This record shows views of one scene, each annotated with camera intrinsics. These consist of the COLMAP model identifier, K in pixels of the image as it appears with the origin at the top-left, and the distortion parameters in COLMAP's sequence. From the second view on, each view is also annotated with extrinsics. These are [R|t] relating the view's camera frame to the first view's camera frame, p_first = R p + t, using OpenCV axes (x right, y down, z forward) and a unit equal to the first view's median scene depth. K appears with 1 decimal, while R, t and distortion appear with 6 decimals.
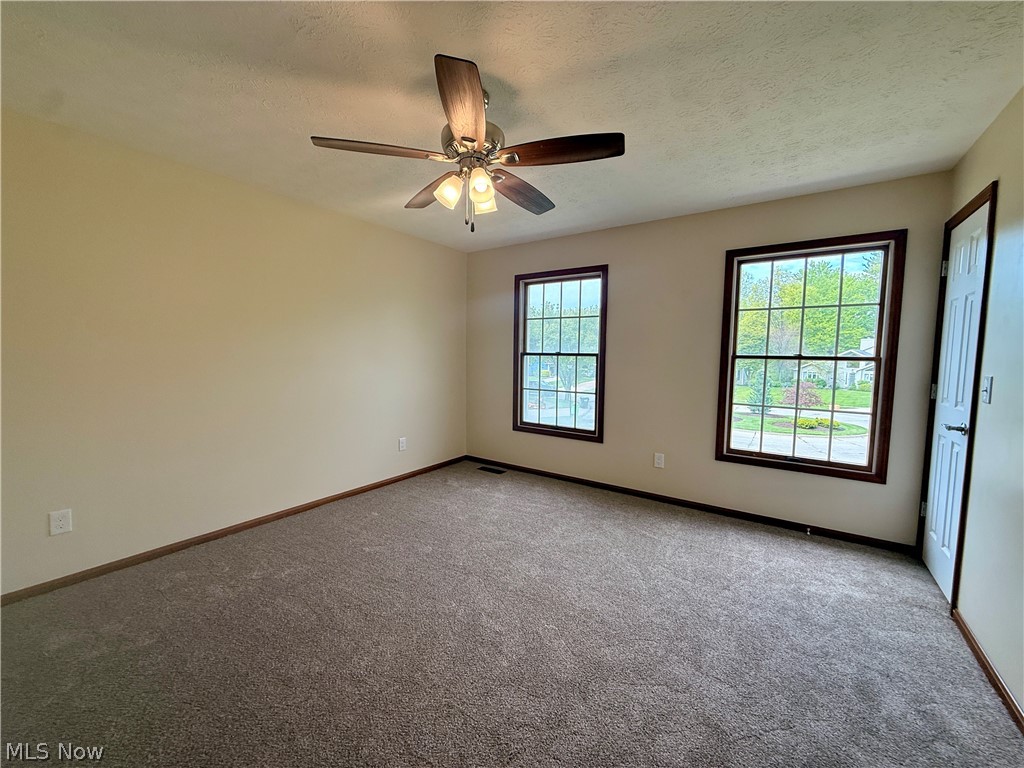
lens RADIAL K [[407.3, 0, 510.3], [0, 407.3, 374.3], [0, 0, 1]] dist [-0.001311, -0.000098]
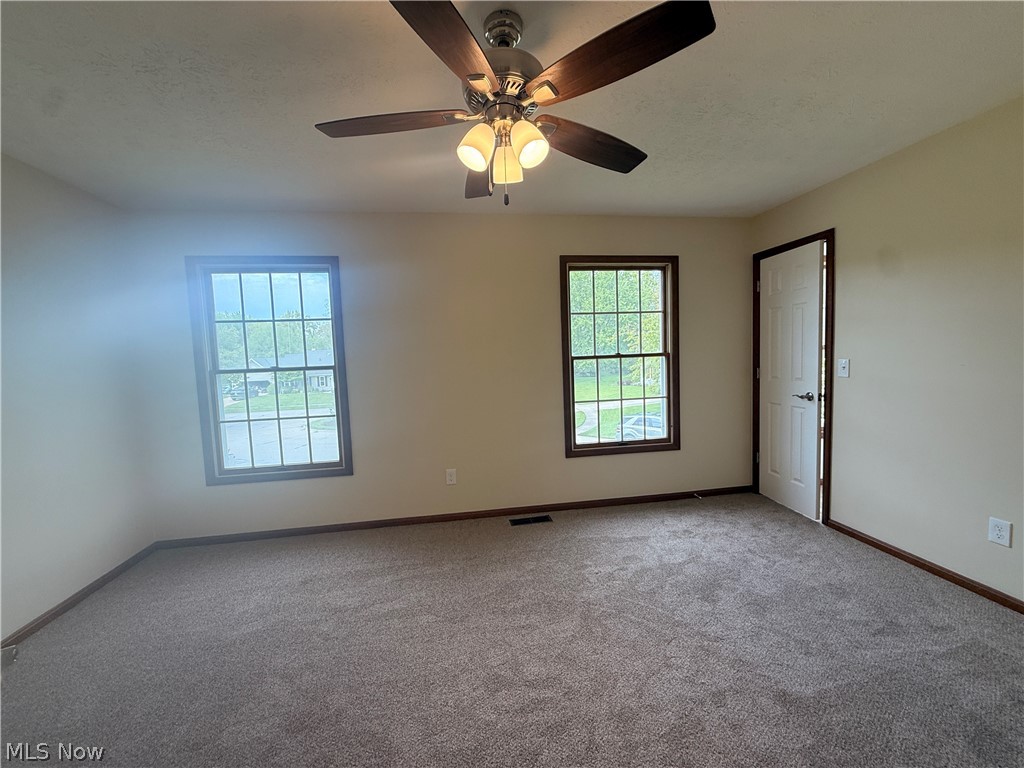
lens RADIAL K [[451.9, 0, 512.6], [0, 451.9, 380.9], [0, 0, 1]] dist [0.005416, 0.000142]
pose [[0.712390, -0.074813, 0.697785, -0.649766], [0.085214, 0.996166, 0.019806, -0.033229], [-0.696591, 0.045351, 0.716033, 0.456767]]
